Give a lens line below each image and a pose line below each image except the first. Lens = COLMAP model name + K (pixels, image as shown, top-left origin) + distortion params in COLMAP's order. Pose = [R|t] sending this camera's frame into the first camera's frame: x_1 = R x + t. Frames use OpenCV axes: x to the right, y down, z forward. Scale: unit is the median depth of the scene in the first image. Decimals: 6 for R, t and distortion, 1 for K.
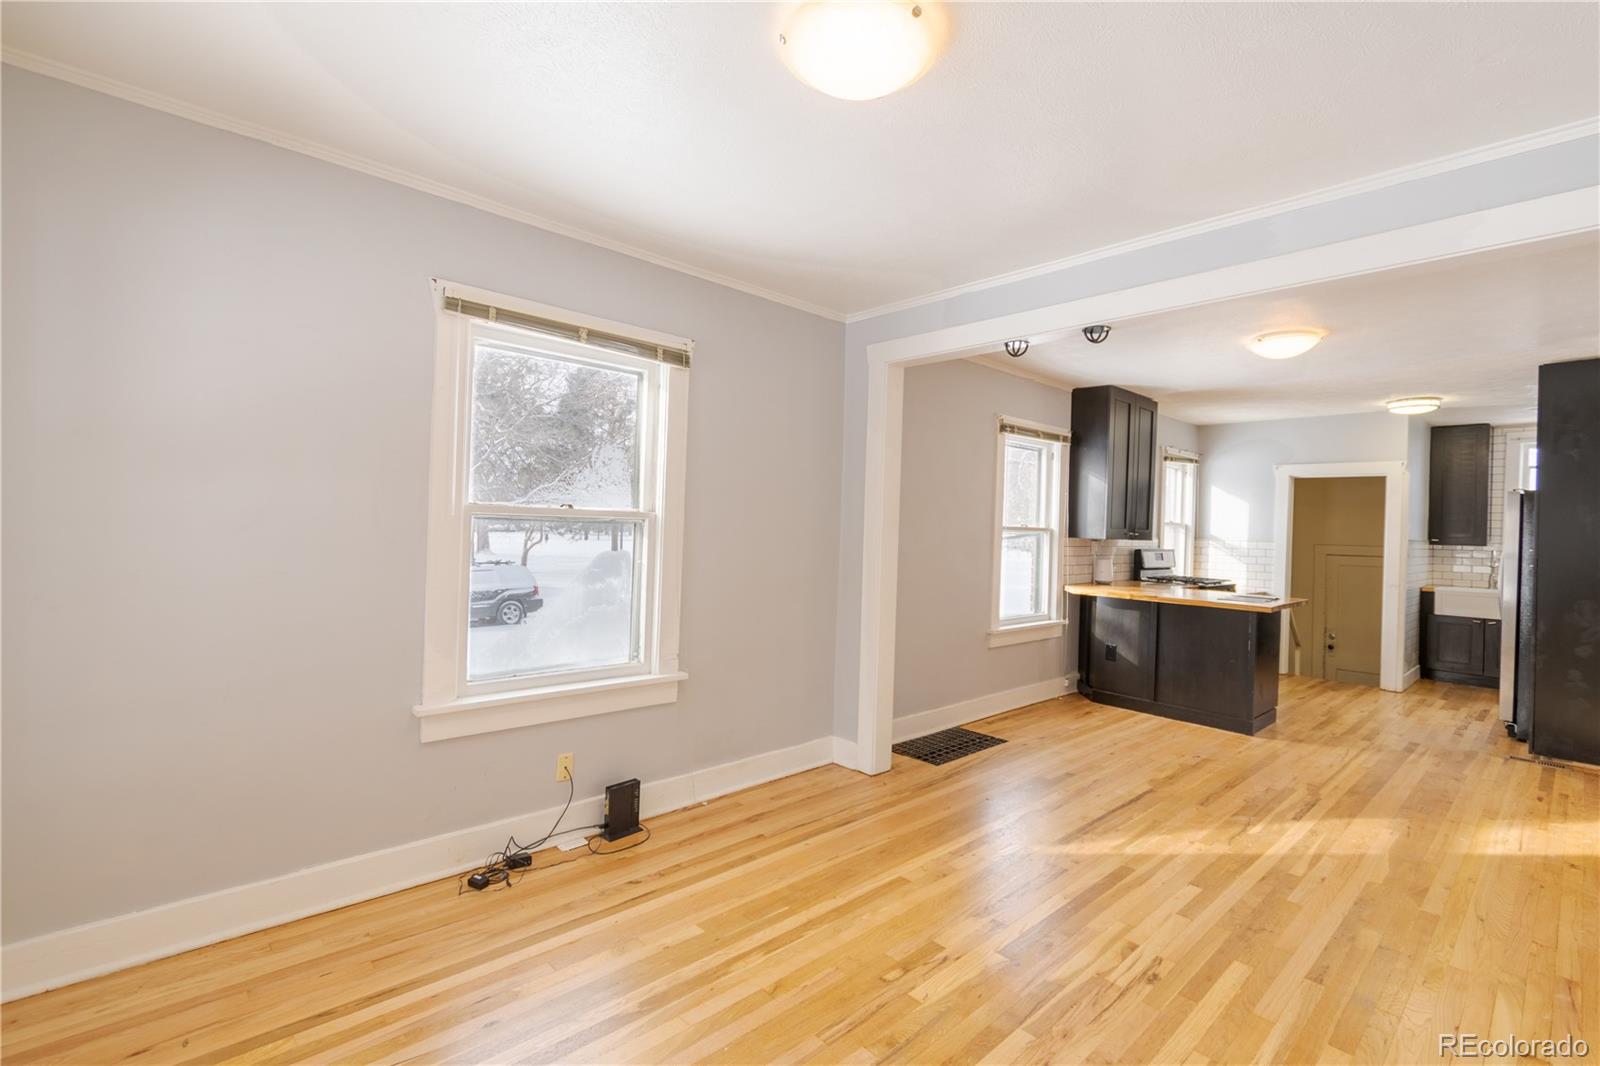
lens RADIAL K [[721.2, 0, 804.3], [0, 721.2, 523.9], [0, 0, 1]] dist [-0.000167, -0.000567]
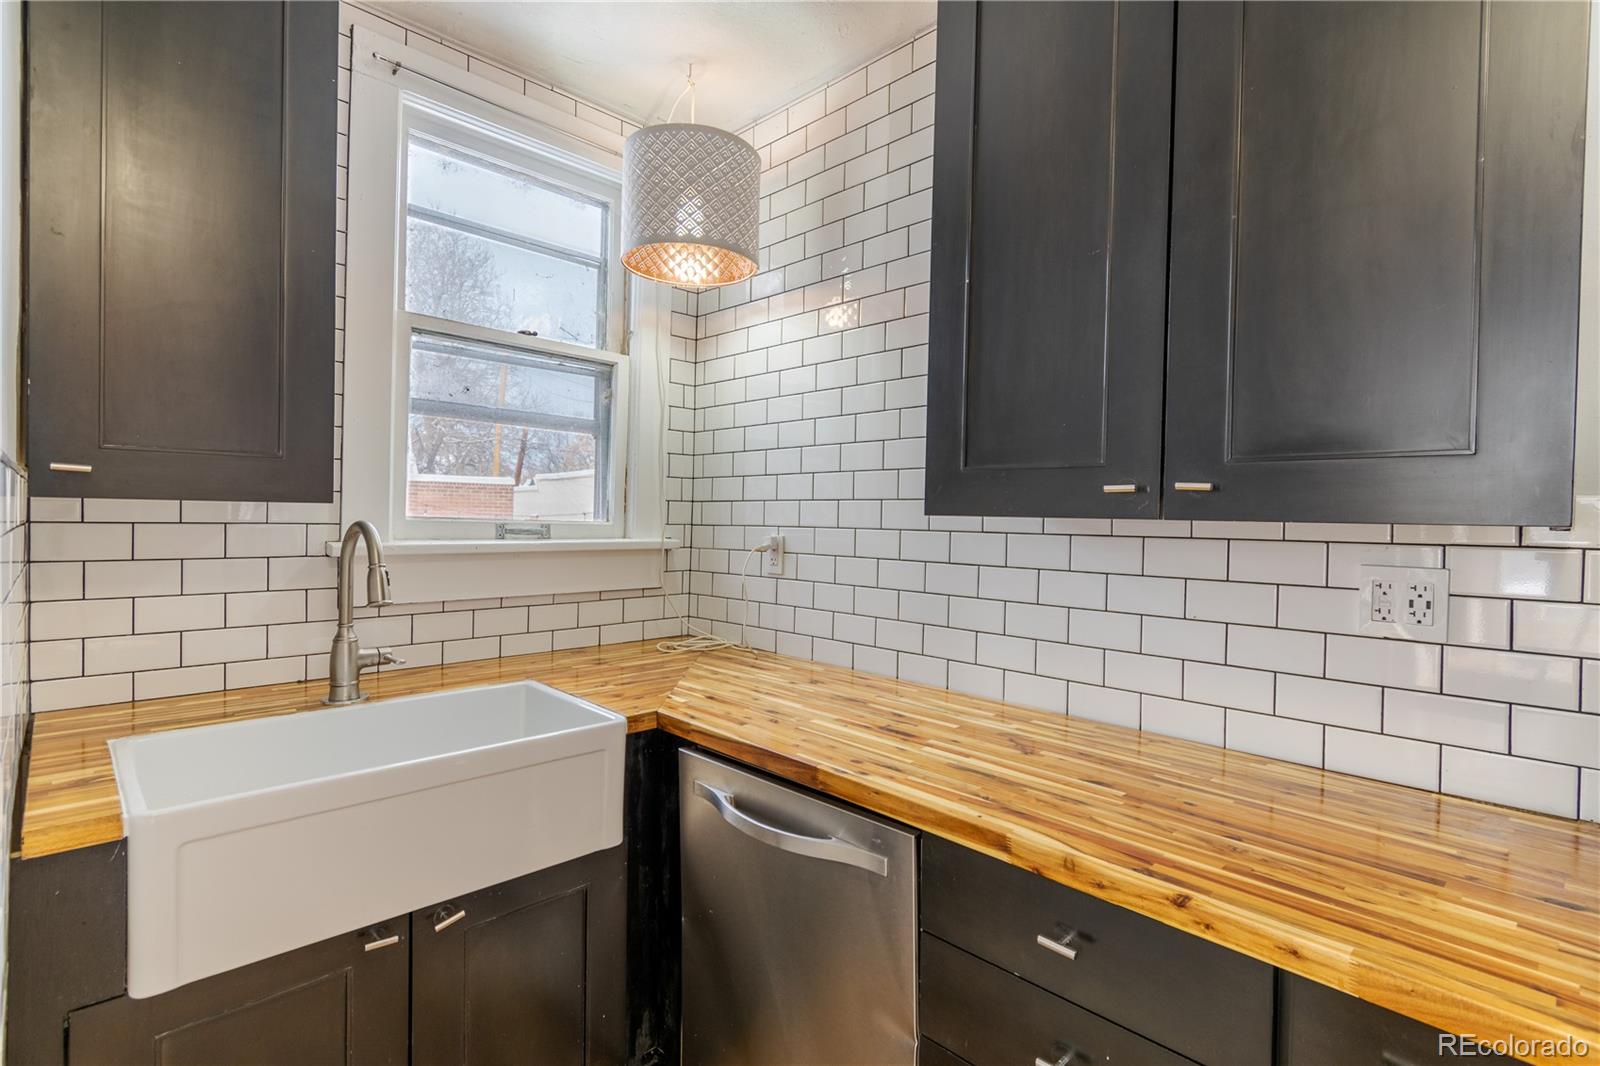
lens RADIAL K [[760.9, 0, 800.0], [0, 760.9, 533.0], [0, 0, 1]] dist [0.000540, -0.000021]
pose [[-0.030135, -0.043294, 0.998608, 0.891878], [-0.019885, 0.998890, 0.042706, 0.034496], [-0.999348, -0.018570, -0.030962, 1.073793]]
